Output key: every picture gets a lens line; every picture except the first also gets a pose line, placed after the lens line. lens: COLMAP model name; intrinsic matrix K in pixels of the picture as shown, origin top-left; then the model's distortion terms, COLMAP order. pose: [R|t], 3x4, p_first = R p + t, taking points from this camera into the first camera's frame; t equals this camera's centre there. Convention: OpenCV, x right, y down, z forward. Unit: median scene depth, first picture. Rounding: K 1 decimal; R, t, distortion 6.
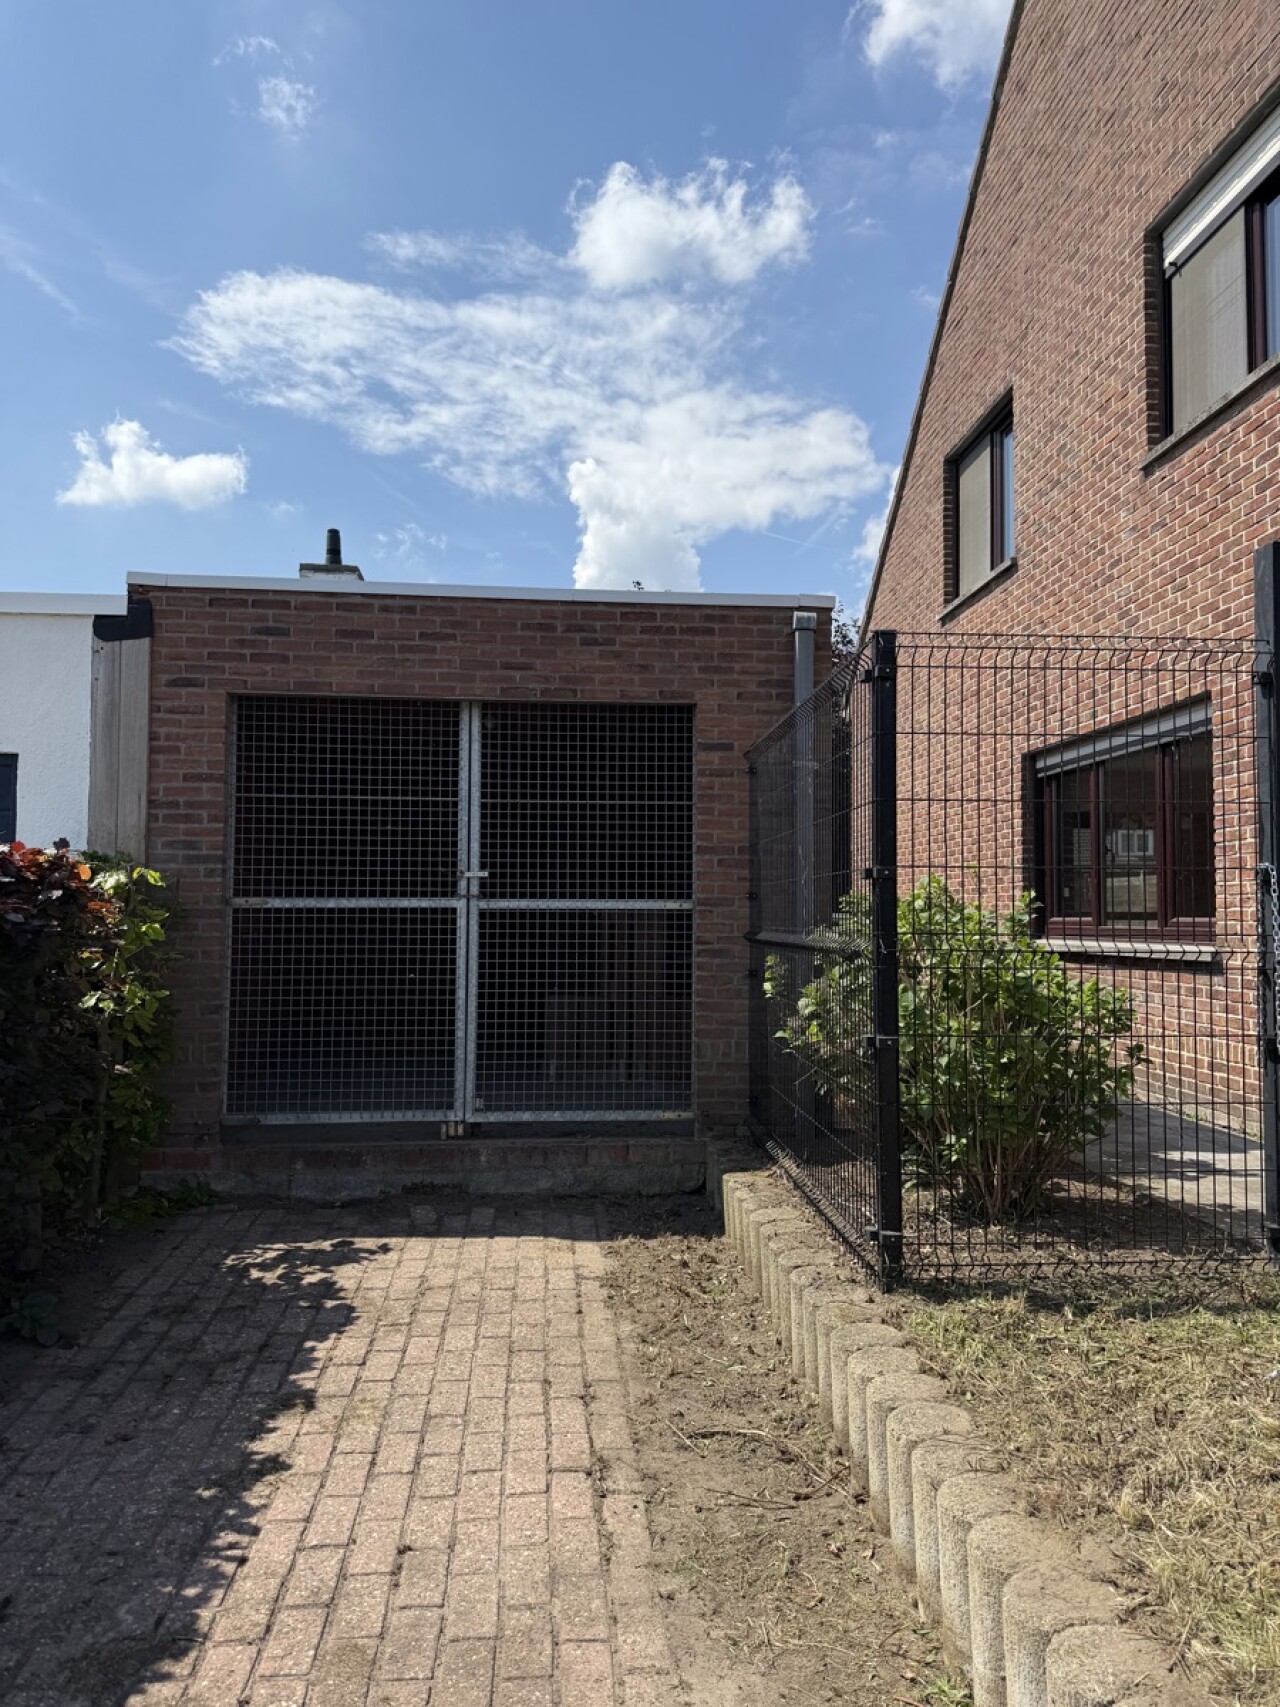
lens RADIAL K [[1206.0, 0, 648.5], [0, 1206.0, 865.4], [0, 0, 1]] dist [0.031306, -0.042932]
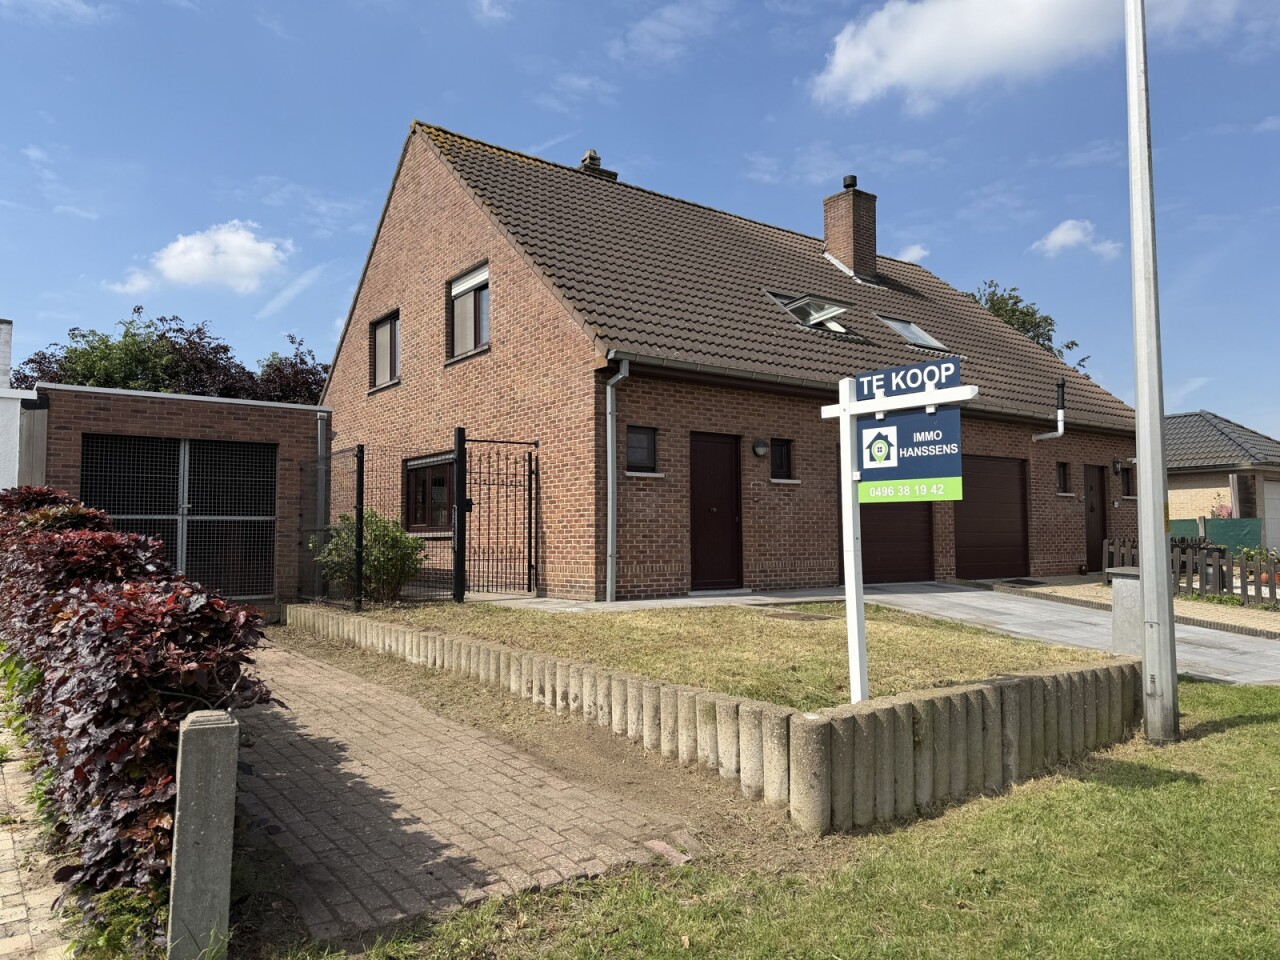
lens RADIAL K [[904.3, 0, 653.9], [0, 904.3, 490.4], [0, 0, 1]] dist [0.031306, -0.042932]
pose [[0.846857, 0.018702, 0.531491, -0.329485], [-0.011937, 0.999798, -0.016160, -0.006345], [-0.531686, 0.007341, 0.846910, -1.169769]]
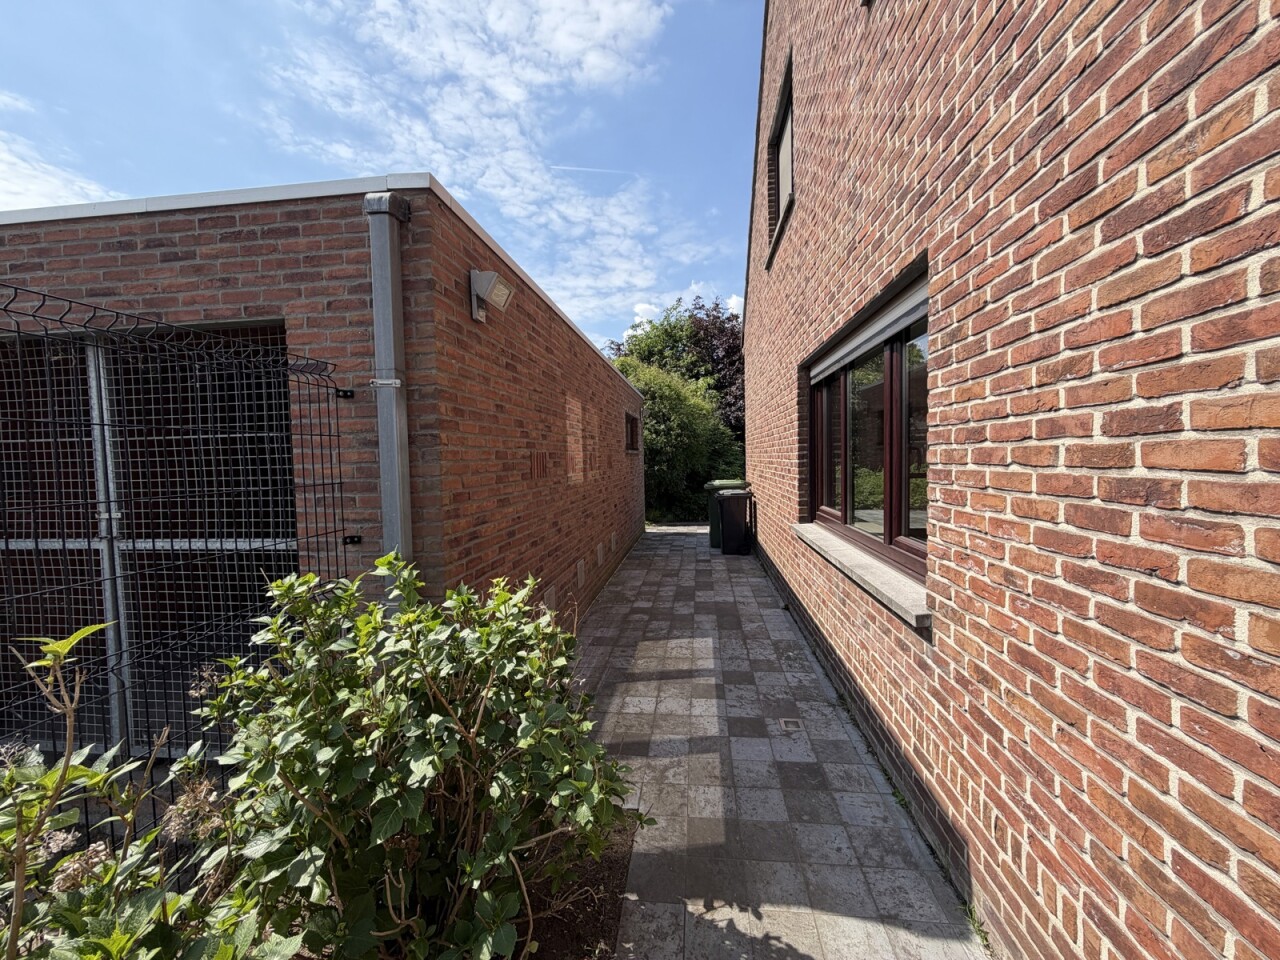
lens RADIAL K [[511.6, 0, 644.0], [0, 511.6, 482.0], [0, 0, 1]] dist [0.001946, -0.000928]
pose [[0.980937, -0.019674, -0.193329, 0.363046], [0.037135, 0.995506, 0.087110, -0.039910], [0.190747, -0.092629, 0.977259, 0.678333]]
